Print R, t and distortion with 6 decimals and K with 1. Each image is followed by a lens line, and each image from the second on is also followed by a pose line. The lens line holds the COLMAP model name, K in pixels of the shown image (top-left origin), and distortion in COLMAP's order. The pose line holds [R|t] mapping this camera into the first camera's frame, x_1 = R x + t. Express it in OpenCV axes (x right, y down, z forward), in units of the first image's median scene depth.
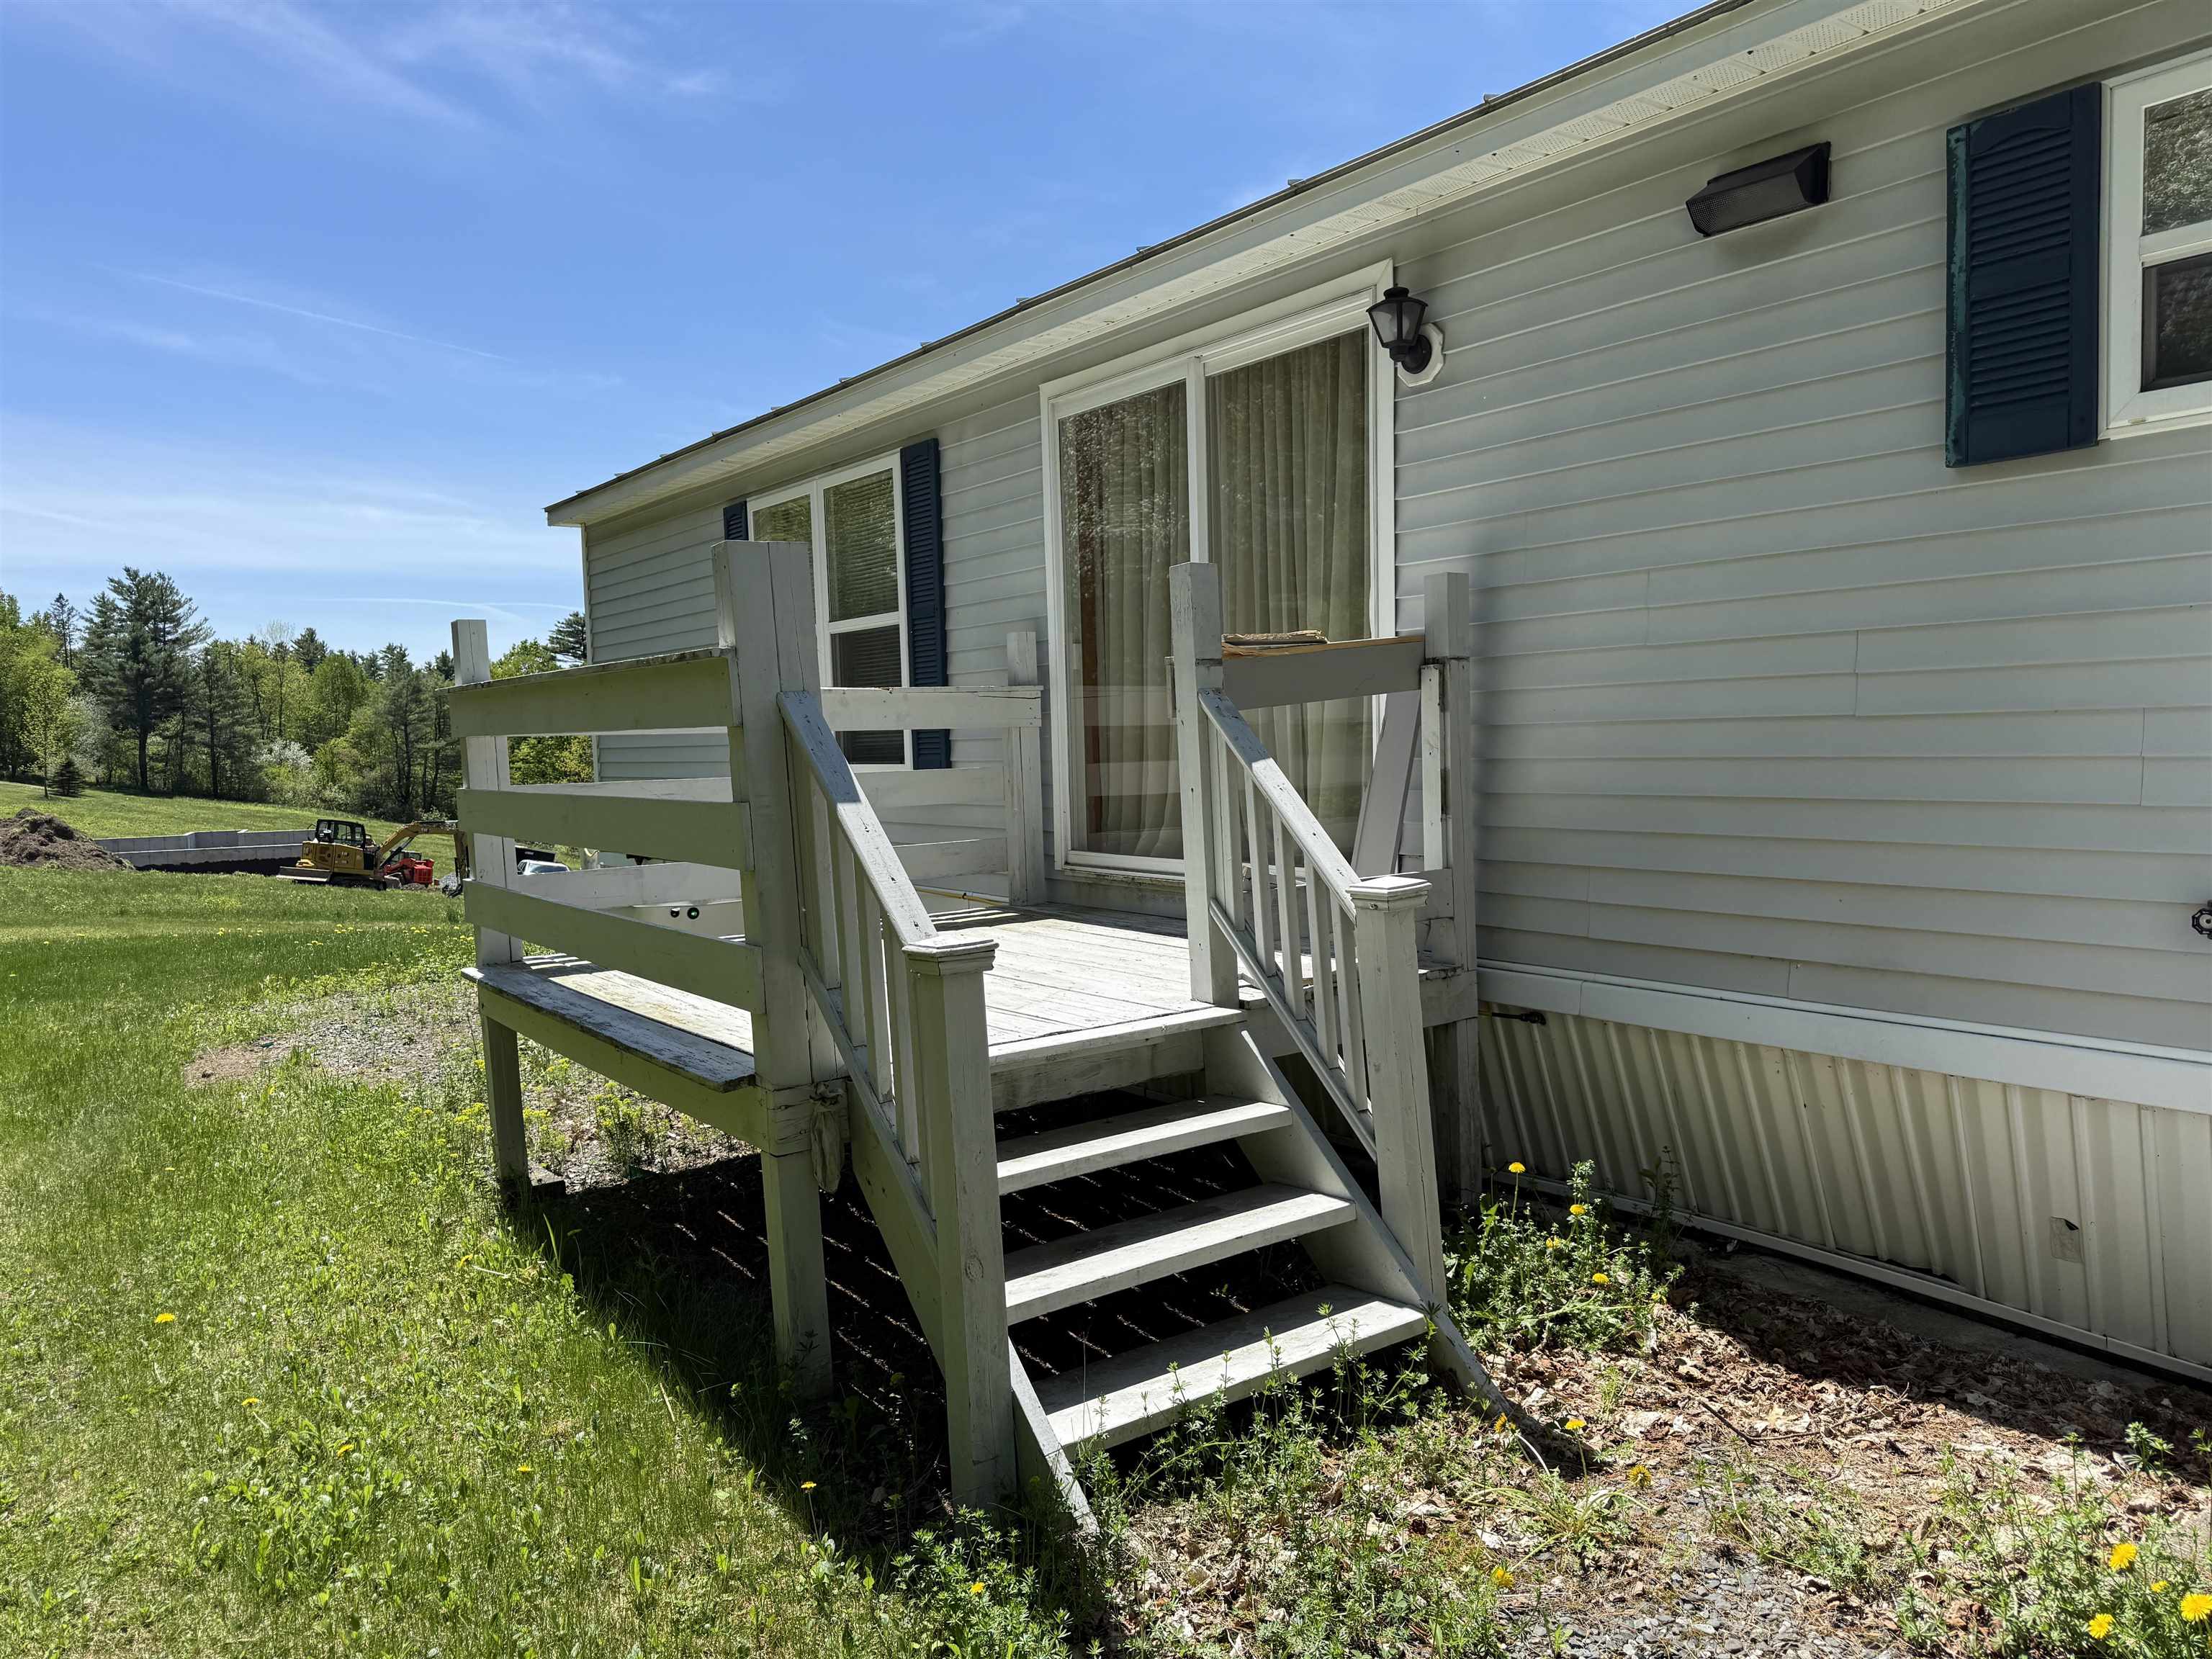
lens RADIAL K [[1568.4, 0, 1110.2], [0, 1568.4, 848.6], [0, 0, 1]] dist [0.013838, -0.018054]
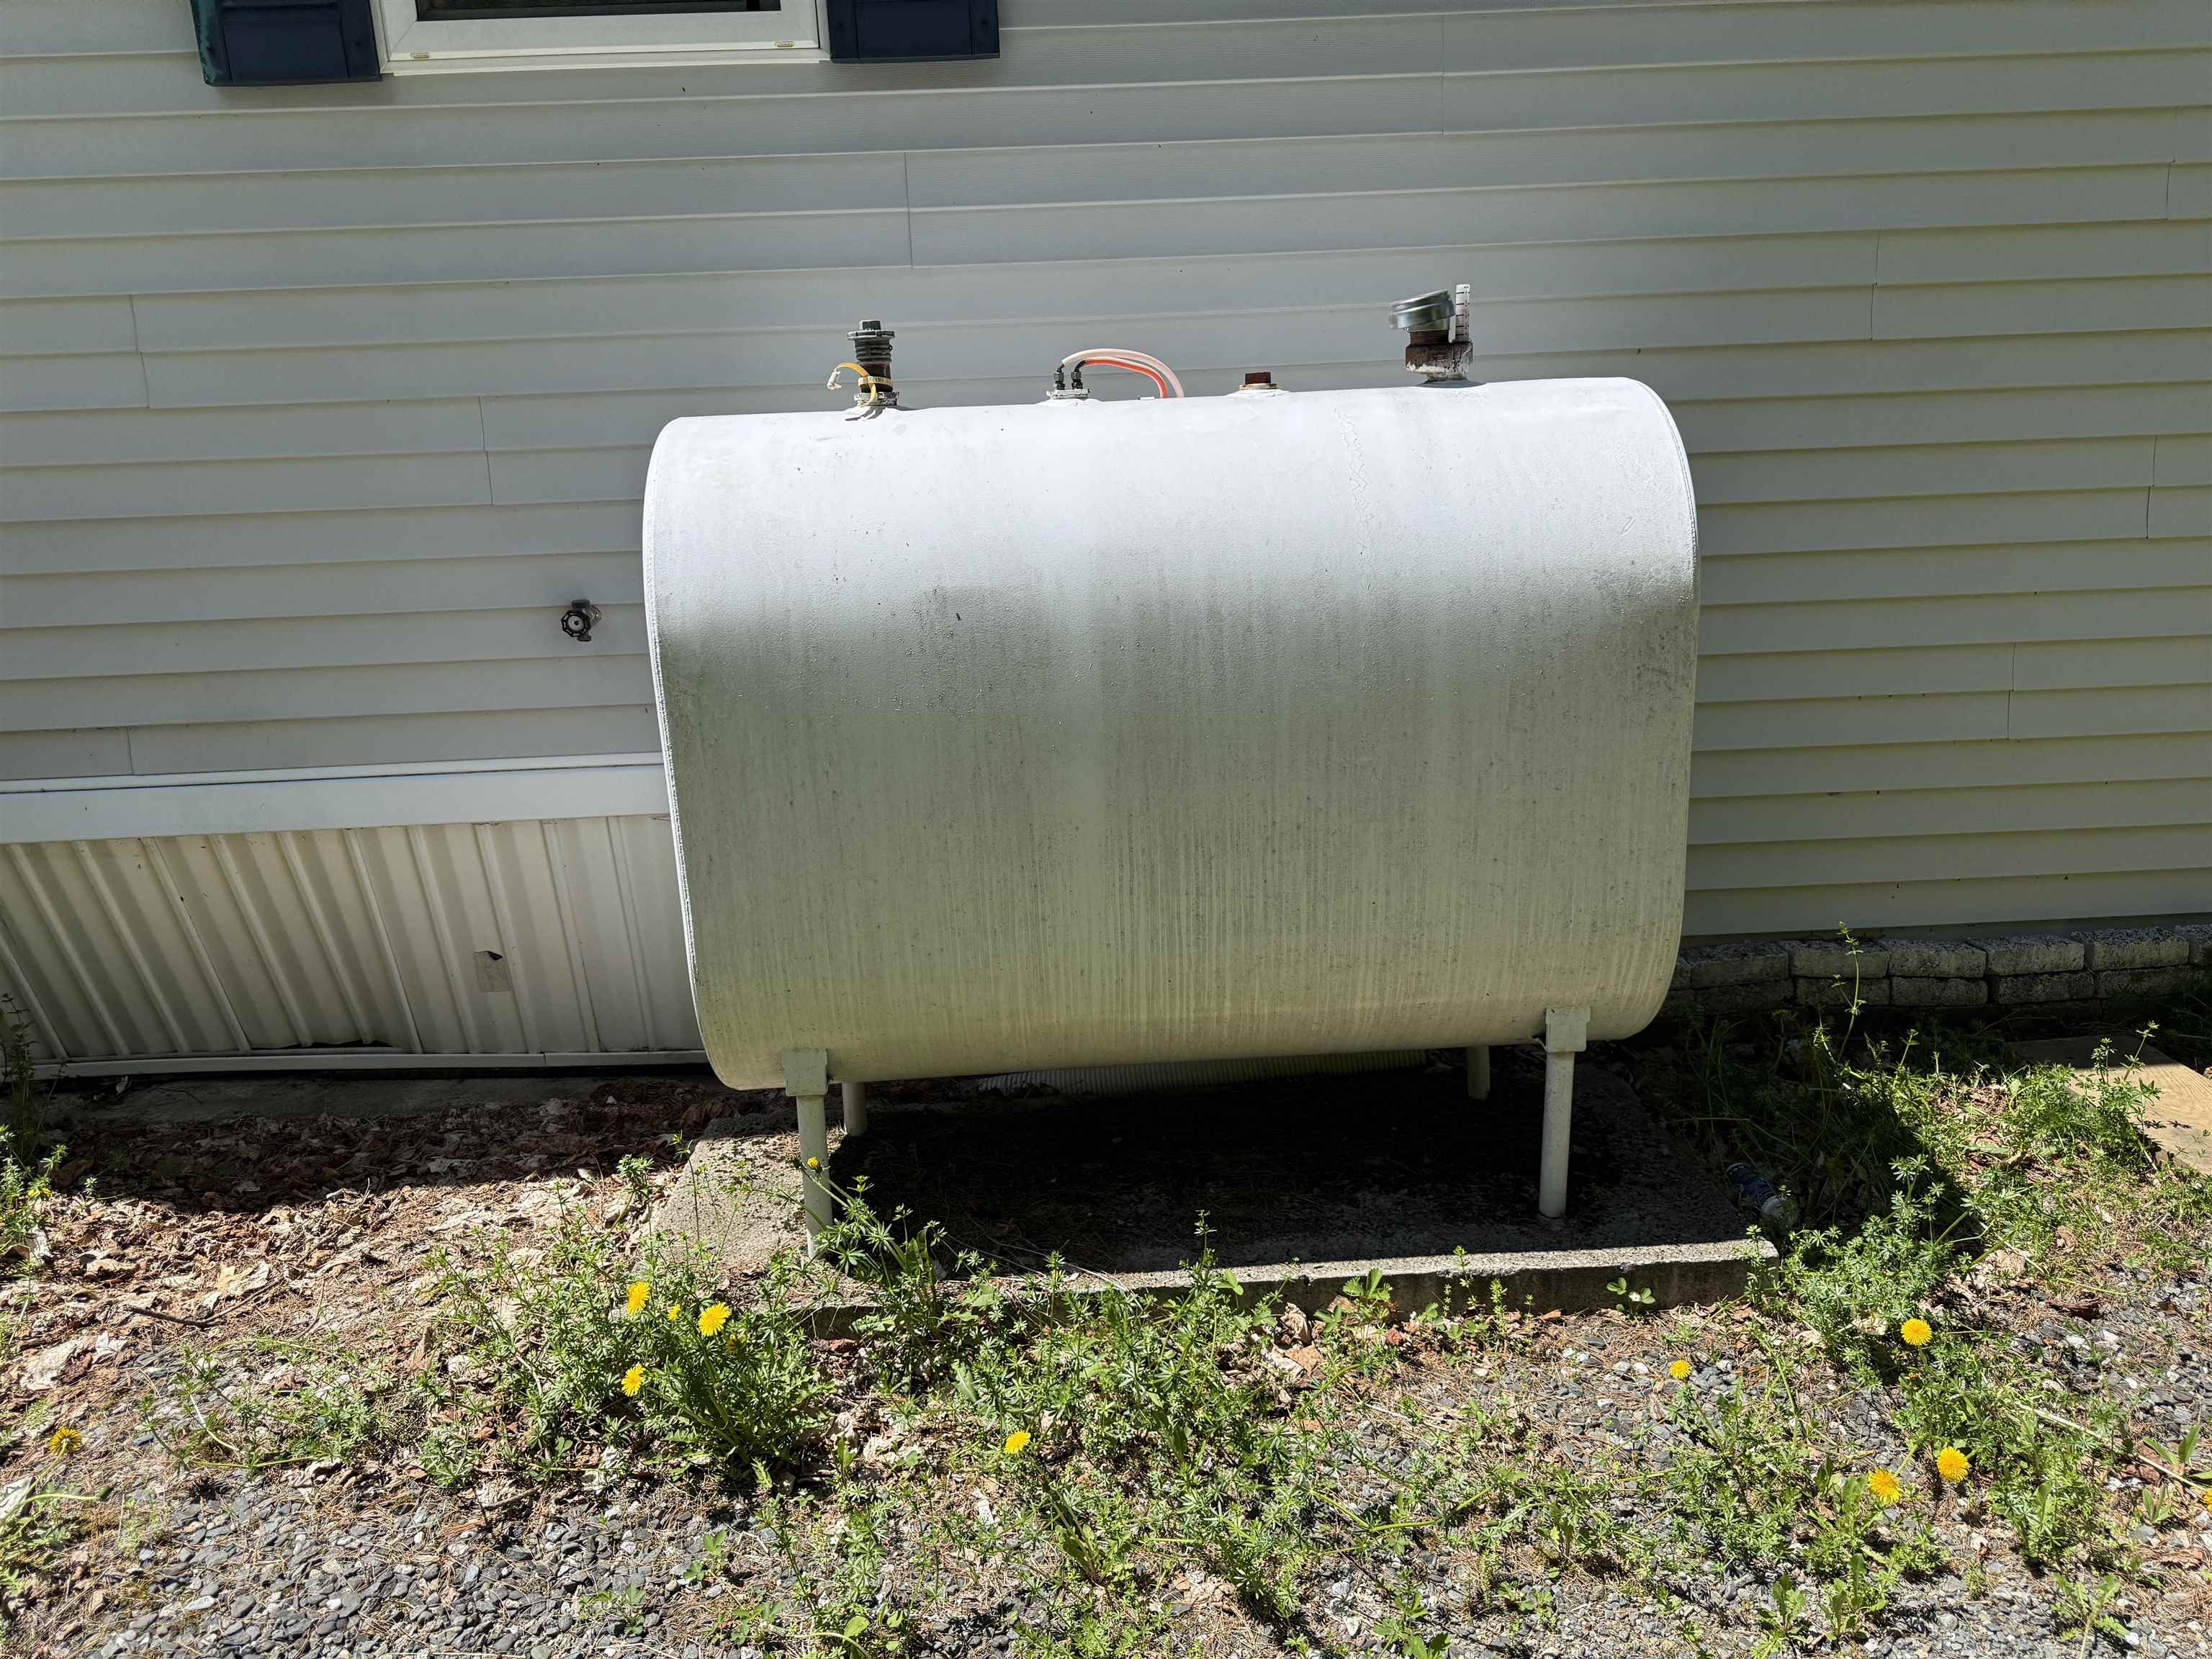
lens RADIAL K [[1568.4, 0, 1107.7], [0, 1568.4, 848.1], [0, 0, 1]] dist [0.013838, -0.018054]
pose [[0.554184, -0.216817, 0.803661, 0.063162], [0.079370, 0.974846, 0.208269, 0.005237], [-0.828602, -0.051633, 0.557452, 0.162342]]
